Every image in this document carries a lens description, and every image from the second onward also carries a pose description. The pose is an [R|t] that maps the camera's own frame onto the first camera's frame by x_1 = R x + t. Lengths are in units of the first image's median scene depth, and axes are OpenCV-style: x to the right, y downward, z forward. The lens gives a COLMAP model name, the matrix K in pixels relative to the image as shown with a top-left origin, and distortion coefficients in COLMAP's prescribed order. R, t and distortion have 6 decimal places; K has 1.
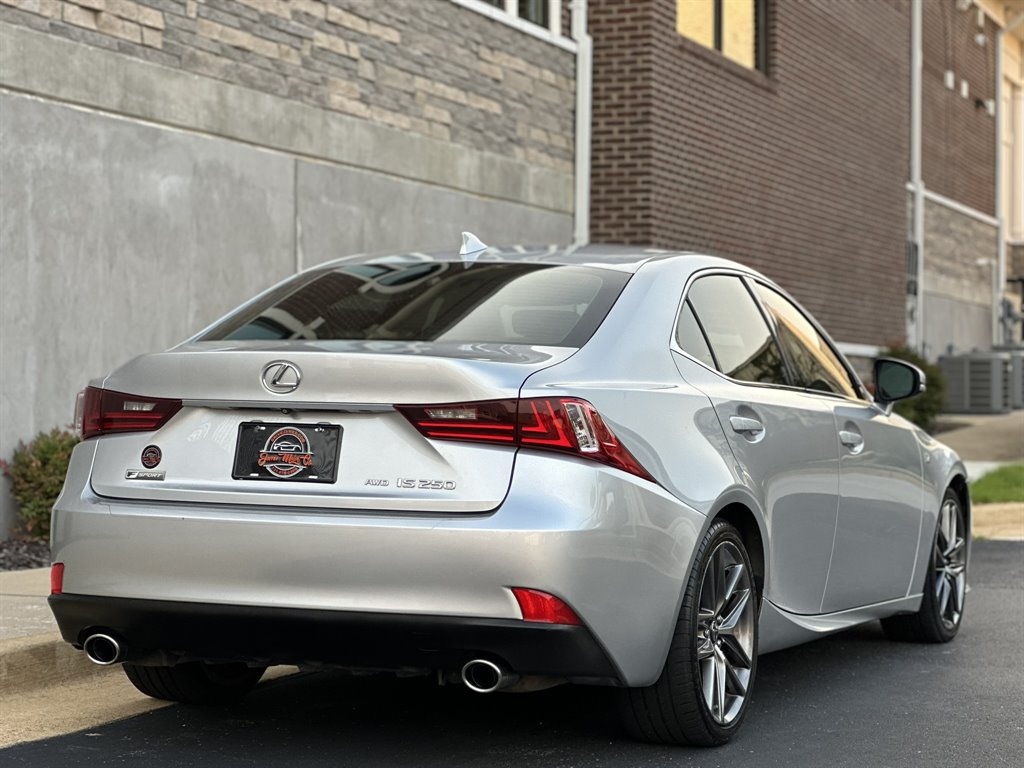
lens RADIAL K [[2239.7, 0, 512.0], [0, 2239.7, 384.0], [0, 0, 1]] dist [0.012078, 1.863285]
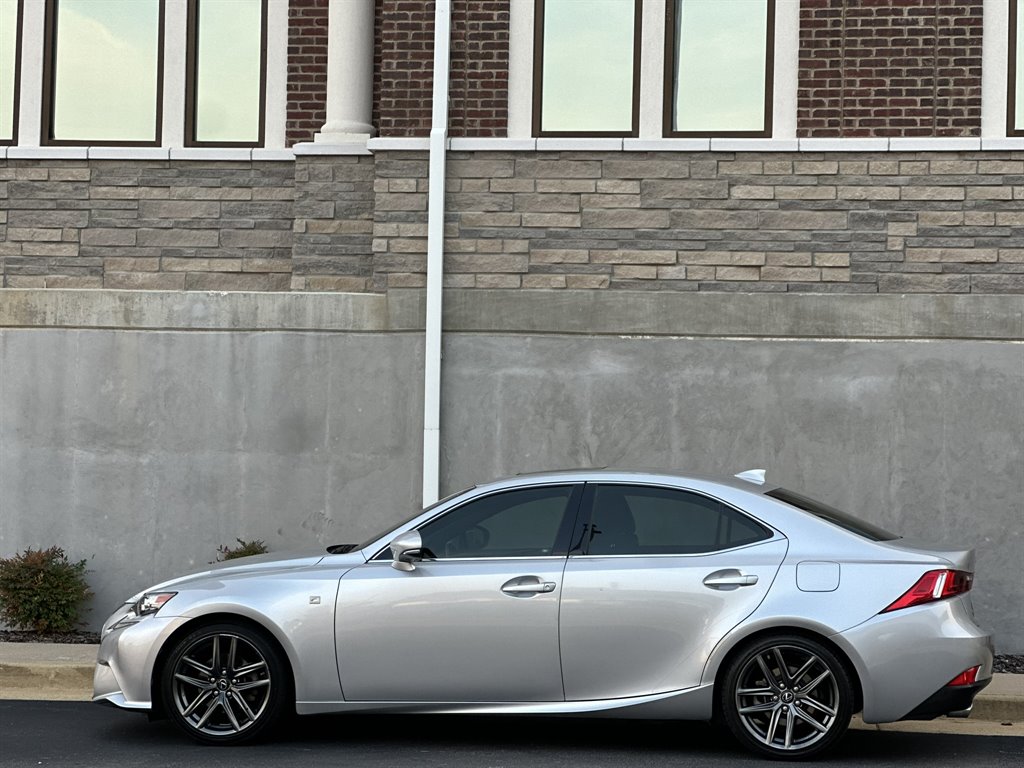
lens RADIAL K [[2247.8, 0, 512.0], [0, 2247.8, 384.0], [0, 0, 1]] dist [-0.218679, 5.796591]
pose [[0.251298, -0.038605, -0.967140, 1.038316], [-0.014244, 0.998949, -0.043576, -0.030599], [0.967805, 0.024727, 0.250484, 0.489437]]
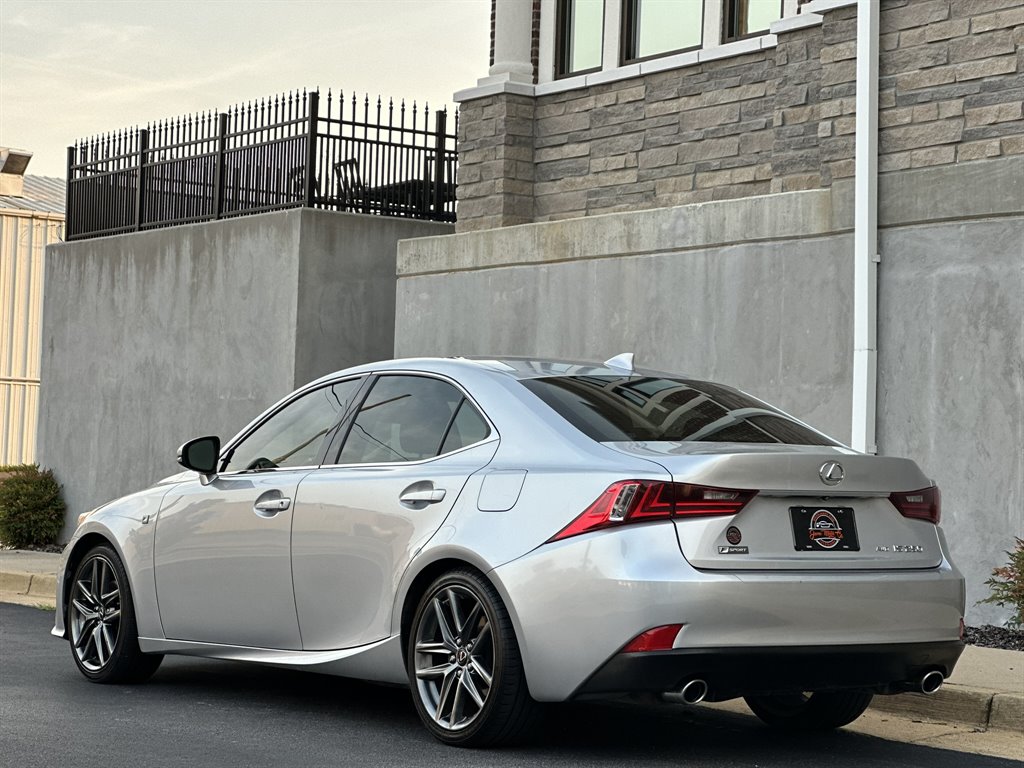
lens RADIAL K [[2239.7, 0, 512.0], [0, 2239.7, 384.0], [0, 0, 1]] dist [0.012078, 1.863285]
pose [[-0.539660, -0.046875, -0.840577, 0.726930], [-0.020909, 0.998887, -0.042279, 0.002811], [0.841623, -0.005240, -0.540039, 1.199705]]
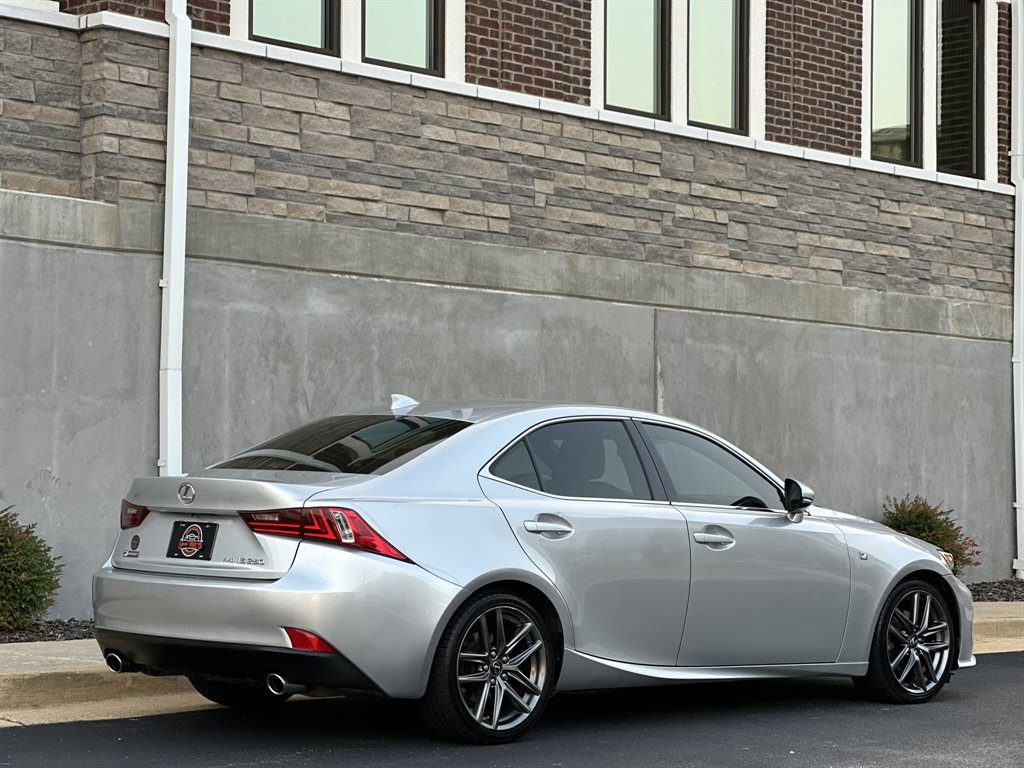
lens RADIAL K [[2247.8, 0, 512.0], [0, 2247.8, 384.0], [0, 0, 1]] dist [-0.218679, 5.796591]
pose [[0.921861, -0.013032, -0.387302, 0.343327], [-0.004610, 0.998995, -0.044587, -0.004960], [0.387494, 0.042889, 0.920874, -0.181704]]
